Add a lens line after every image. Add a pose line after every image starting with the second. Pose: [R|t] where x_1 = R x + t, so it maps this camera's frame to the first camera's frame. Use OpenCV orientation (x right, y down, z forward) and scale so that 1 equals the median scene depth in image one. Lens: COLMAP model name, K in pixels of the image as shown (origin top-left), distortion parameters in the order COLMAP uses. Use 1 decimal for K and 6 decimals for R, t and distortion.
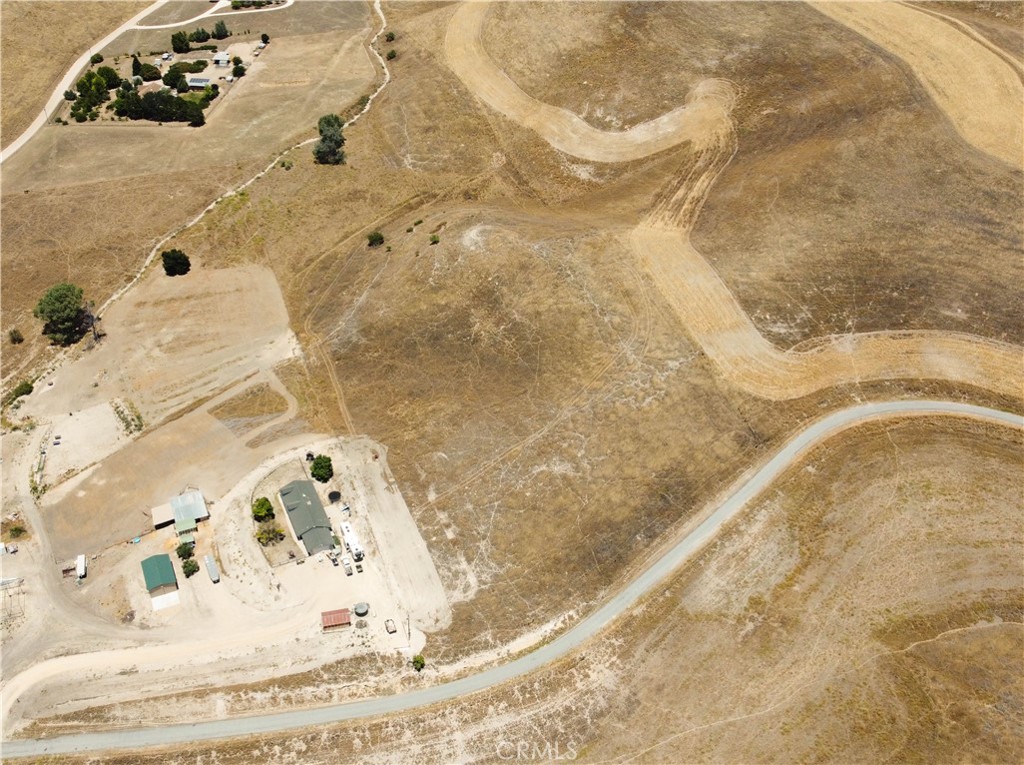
lens RADIAL K [[1042.6, 0, 479.1], [0, 1042.6, 384.8], [0, 0, 1]] dist [0.005783, -0.012288]
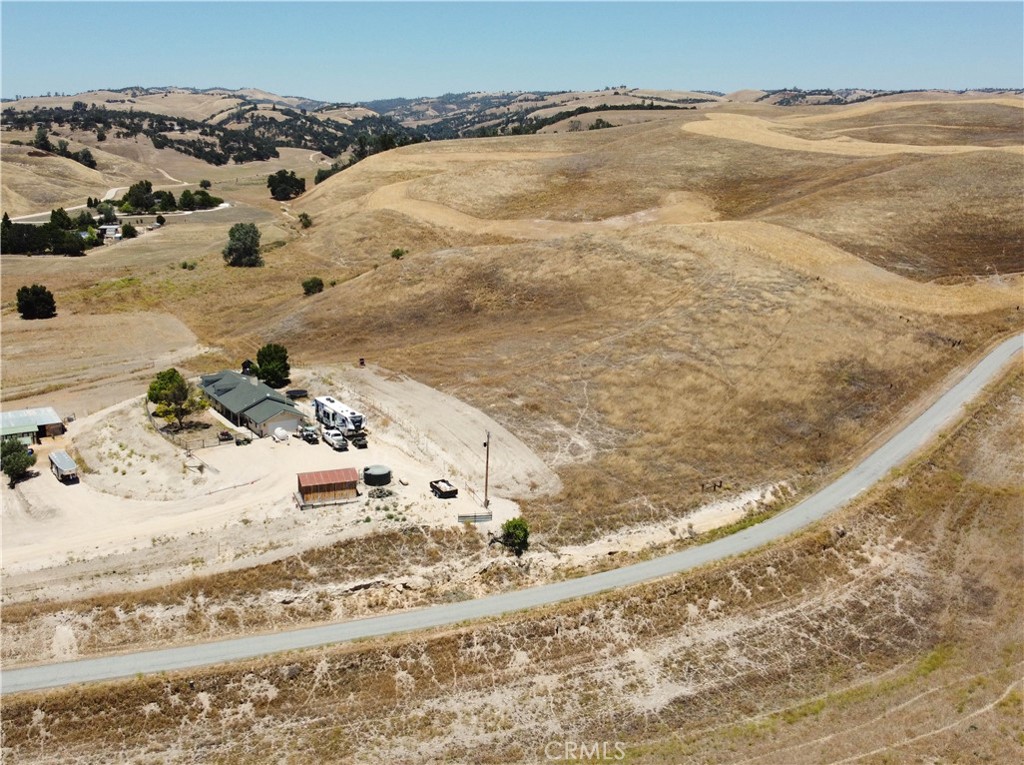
lens RADIAL K [[1036.5, 0, 458.0], [0, 1036.5, 387.6], [0, 0, 1]] dist [0.009173, -0.026649]
pose [[0.993677, -0.024860, 0.109489, -0.111278], [0.066153, 0.917566, -0.392041, 0.323914], [-0.090717, 0.396805, 0.913409, 0.469901]]
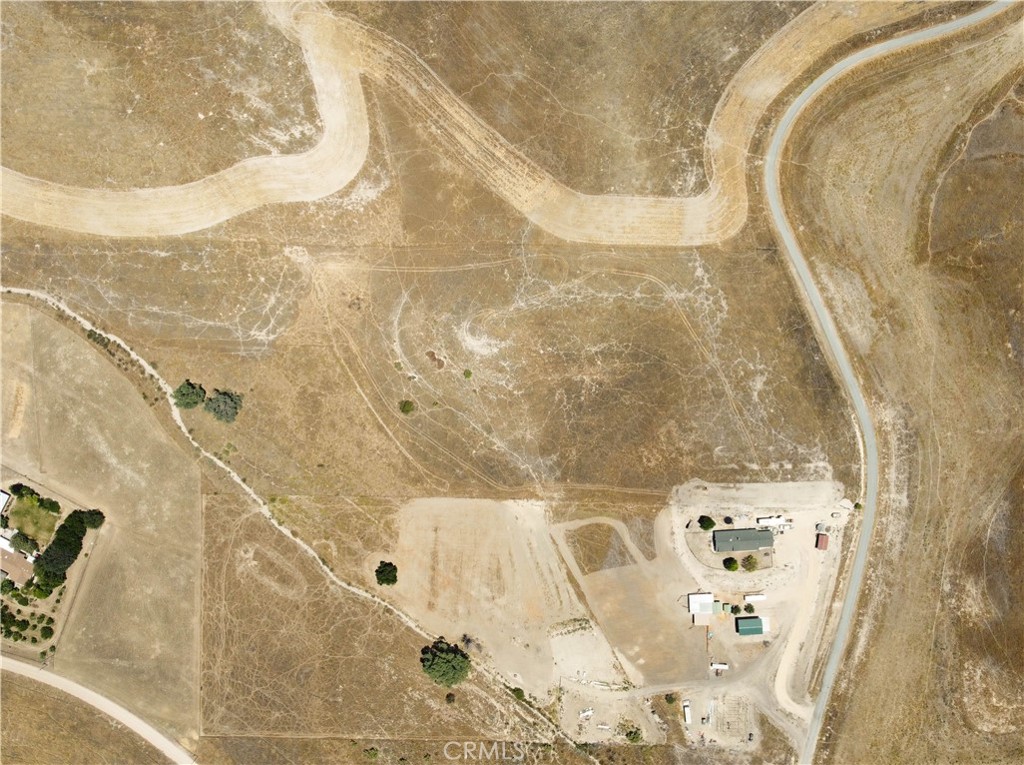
lens RADIAL K [[1029.7, 0, 536.6], [0, 1029.7, 386.6], [0, 0, 1]] dist [0.008093, -0.012313]
pose [[0.334081, -0.942147, -0.027349, 0.003153], [0.582031, 0.183389, 0.792217, -1.366424], [-0.741370, -0.280583, 0.609626, 0.290106]]
